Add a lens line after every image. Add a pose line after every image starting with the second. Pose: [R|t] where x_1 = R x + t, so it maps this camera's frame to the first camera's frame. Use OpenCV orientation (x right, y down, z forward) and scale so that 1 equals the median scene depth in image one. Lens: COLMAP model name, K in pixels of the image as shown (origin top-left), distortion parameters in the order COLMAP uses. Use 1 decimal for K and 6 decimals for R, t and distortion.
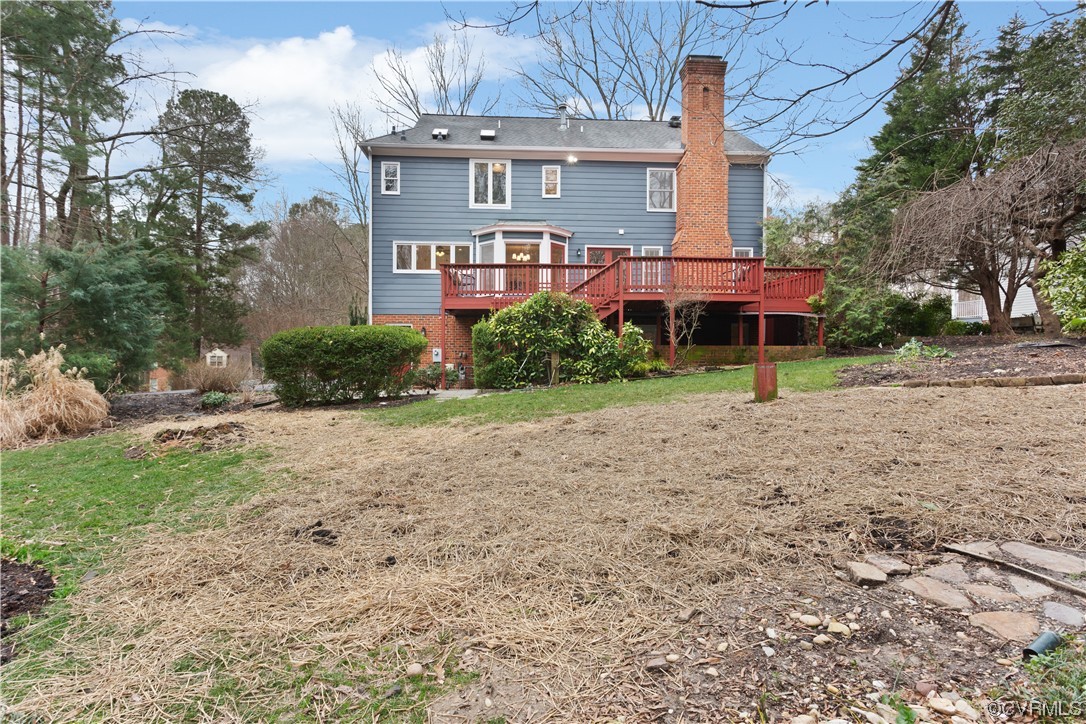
lens RADIAL K [[523.5, 0, 543.0], [0, 523.5, 362.0], [0, 0, 1]] dist [0.000591, 0.000064]
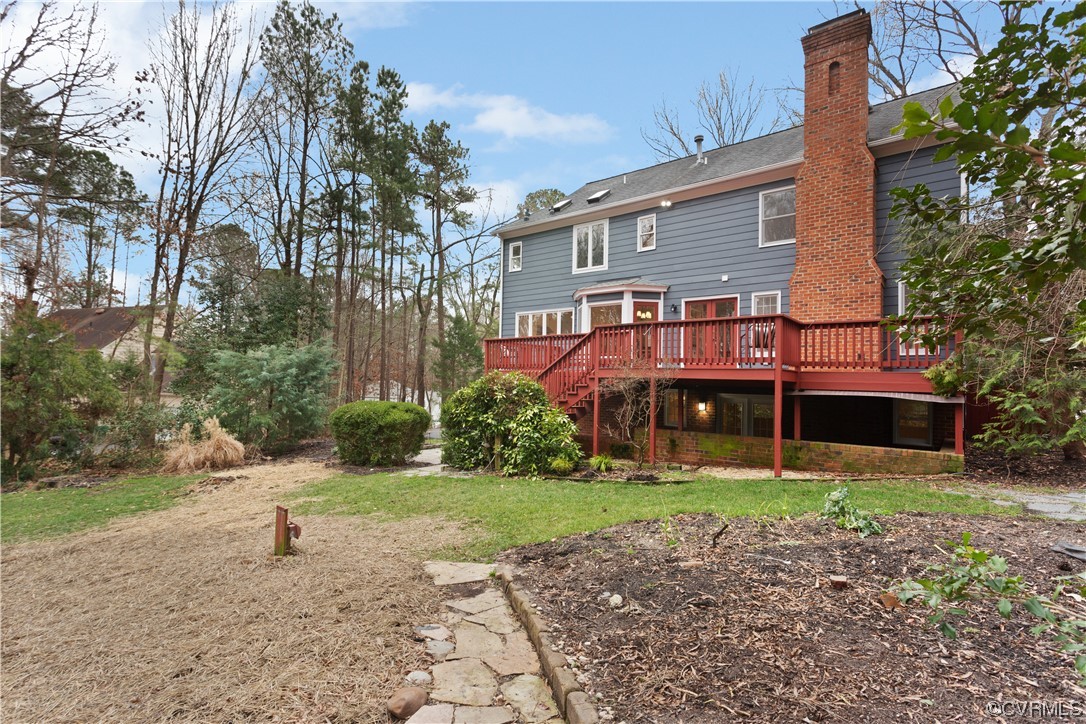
lens RADIAL K [[523.5, 0, 543.0], [0, 523.5, 362.0], [0, 0, 1]] dist [0.000591, 0.000064]
pose [[0.734672, -0.014070, -0.678276, 0.492203], [-0.030974, 0.998047, -0.054253, -0.070159], [0.677715, 0.060867, 0.732801, 0.238117]]
